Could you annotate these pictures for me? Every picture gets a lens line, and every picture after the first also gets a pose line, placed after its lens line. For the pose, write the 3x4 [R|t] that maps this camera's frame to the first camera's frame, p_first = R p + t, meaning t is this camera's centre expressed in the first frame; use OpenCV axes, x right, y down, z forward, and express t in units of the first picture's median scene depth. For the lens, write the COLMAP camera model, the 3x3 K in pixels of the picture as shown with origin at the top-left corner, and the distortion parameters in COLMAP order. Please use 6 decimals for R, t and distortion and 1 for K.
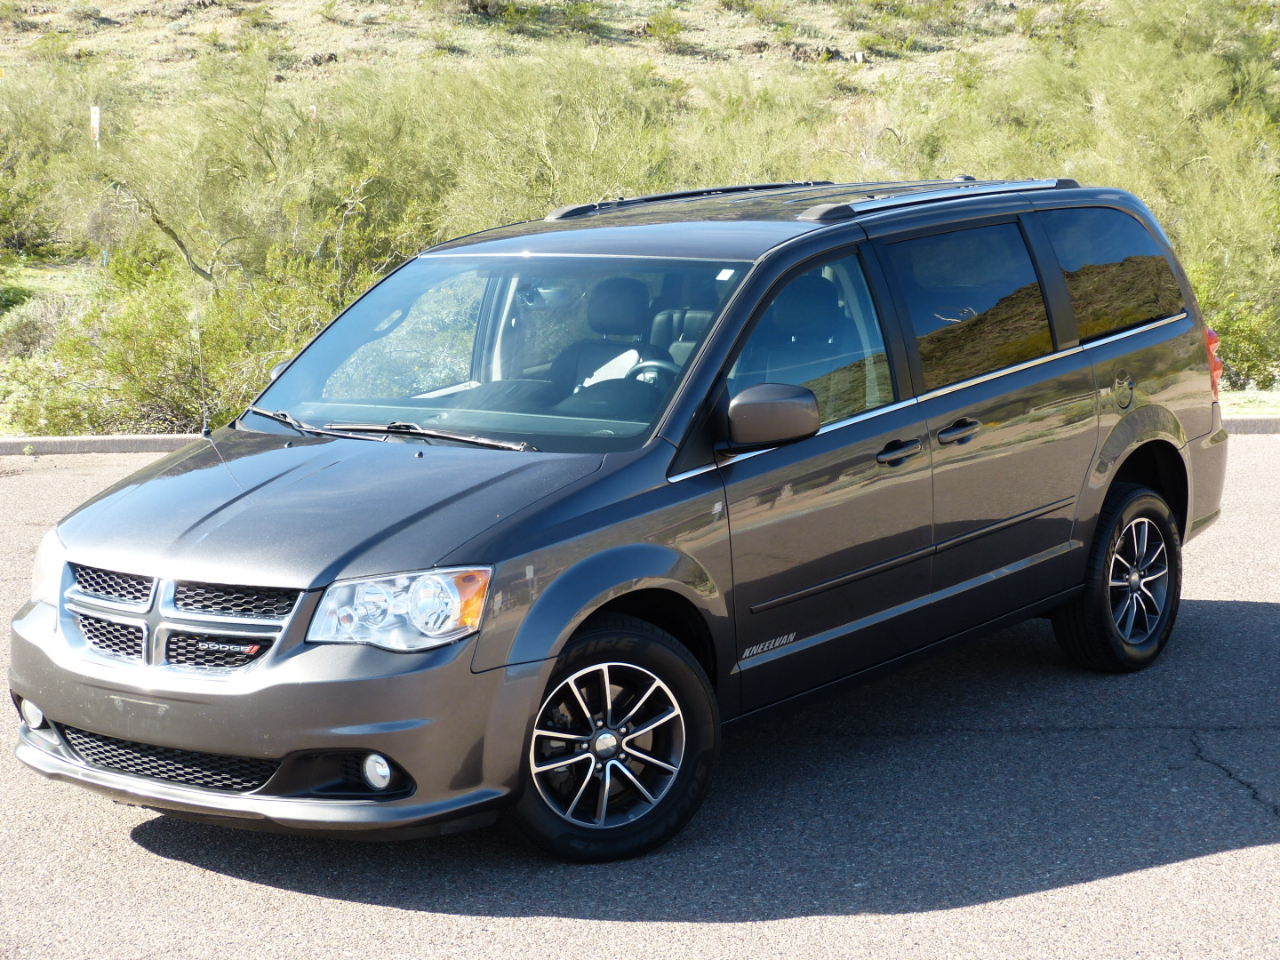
lens RADIAL K [[2583.2, 0, 640.0], [0, 2583.2, 480.0], [0, 0, 1]] dist [0.091874, 0.769147]
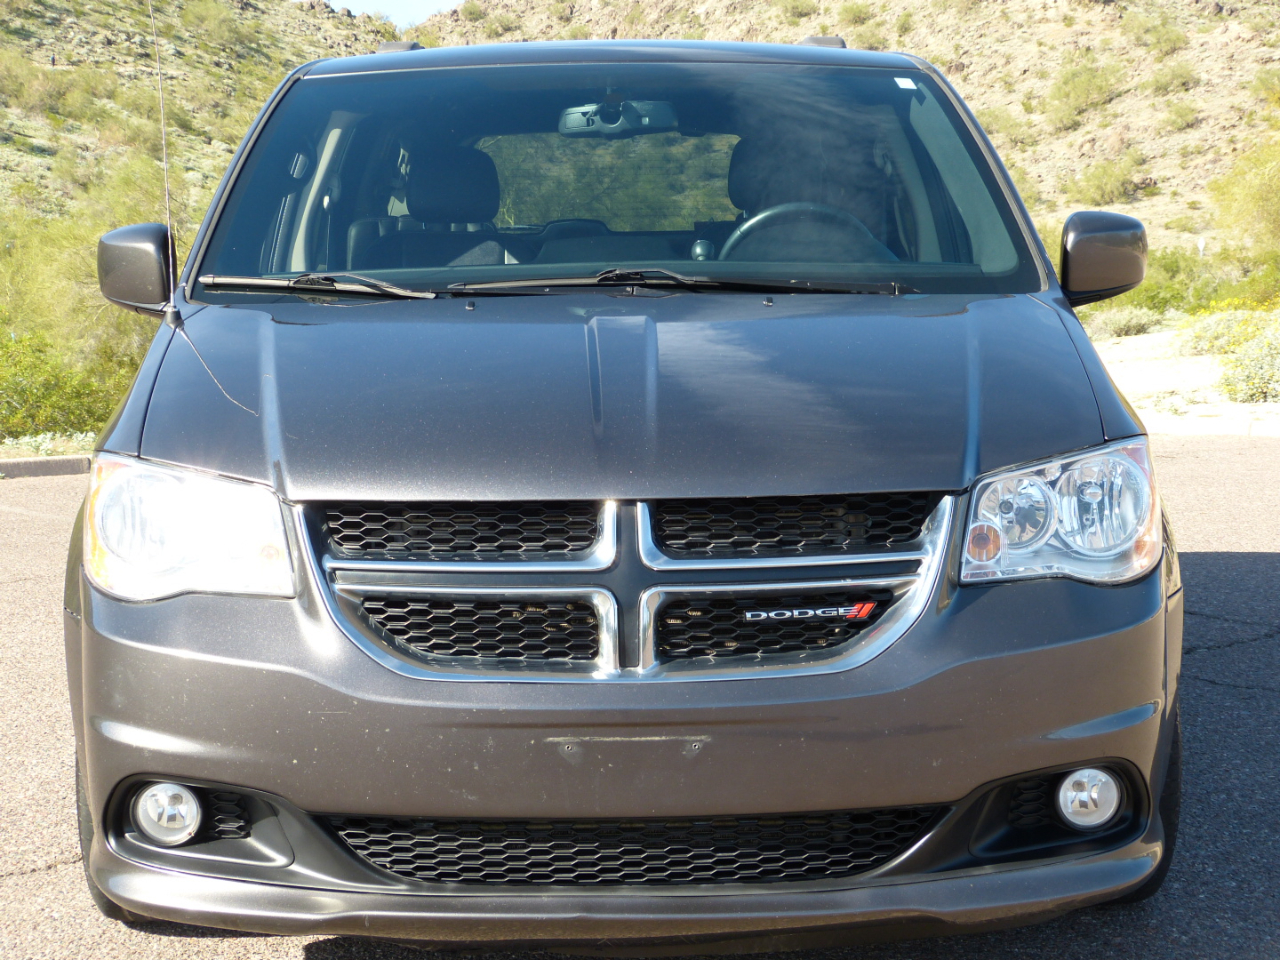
lens RADIAL K [[2102.2, 0, 634.2], [0, 2102.2, 526.0], [0, 0, 1]] dist [0.044378, 0.276541]
pose [[0.778298, -0.059730, 0.625047, -0.438910], [0.078368, 0.996922, -0.002316, 0.042973], [-0.622985, 0.050787, 0.780584, 0.653316]]
